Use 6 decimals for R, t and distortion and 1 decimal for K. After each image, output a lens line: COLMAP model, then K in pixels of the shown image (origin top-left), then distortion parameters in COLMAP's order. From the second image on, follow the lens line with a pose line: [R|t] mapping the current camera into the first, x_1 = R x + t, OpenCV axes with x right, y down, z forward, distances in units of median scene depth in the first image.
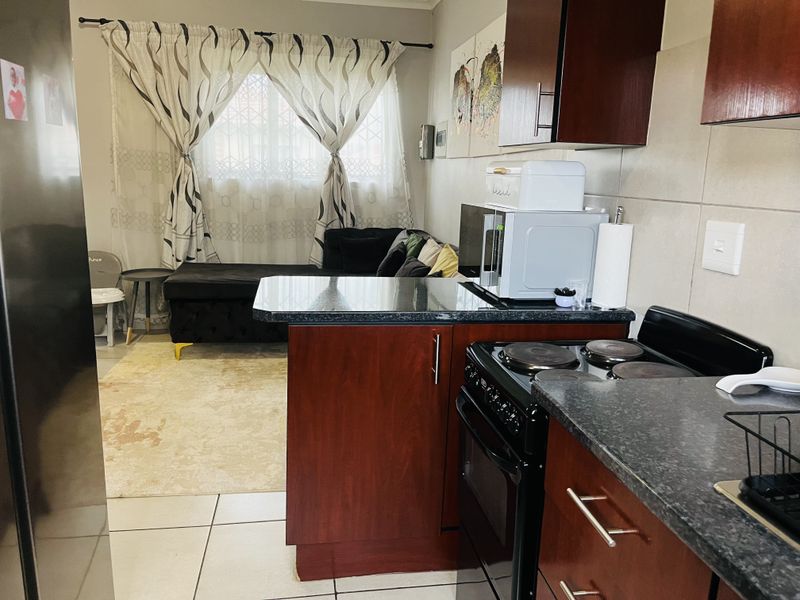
lens RADIAL K [[607.2, 0, 397.1], [0, 607.2, 297.3], [0, 0, 1]] dist [0.044398, -0.060920]
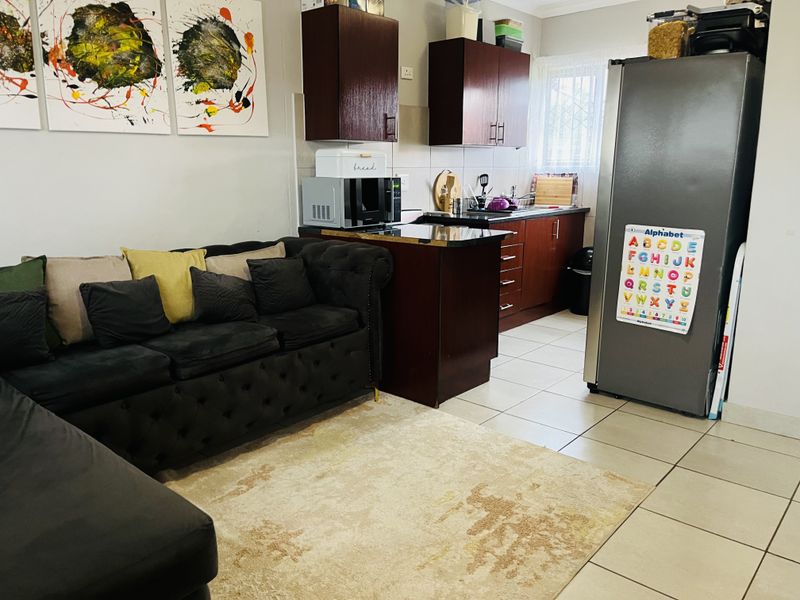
lens RADIAL K [[607.2, 0, 397.5], [0, 607.2, 296.4], [0, 0, 1]] dist [0.044398, -0.060920]
pose [[-0.630043, -0.198026, 0.750887, -0.577766], [0.133286, 0.925015, 0.355783, -0.204611], [-0.765036, 0.324241, -0.556406, 0.941294]]
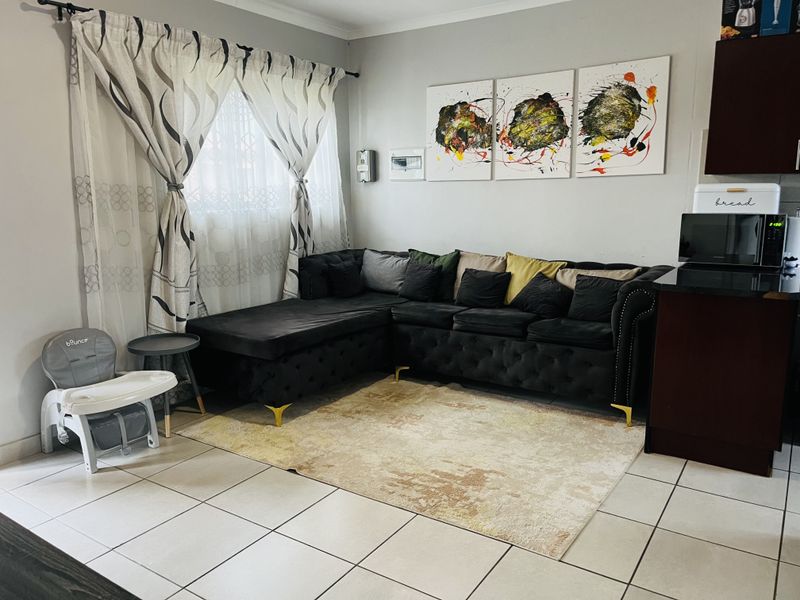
lens RADIAL K [[607.2, 0, 394.8], [0, 607.2, 306.4], [0, 0, 1]] dist [0.044398, -0.060920]
pose [[0.685391, -0.181069, 0.705304, -0.753146], [0.181083, 0.980546, 0.075760, -0.090070], [-0.705300, 0.075793, 0.704845, 0.248676]]
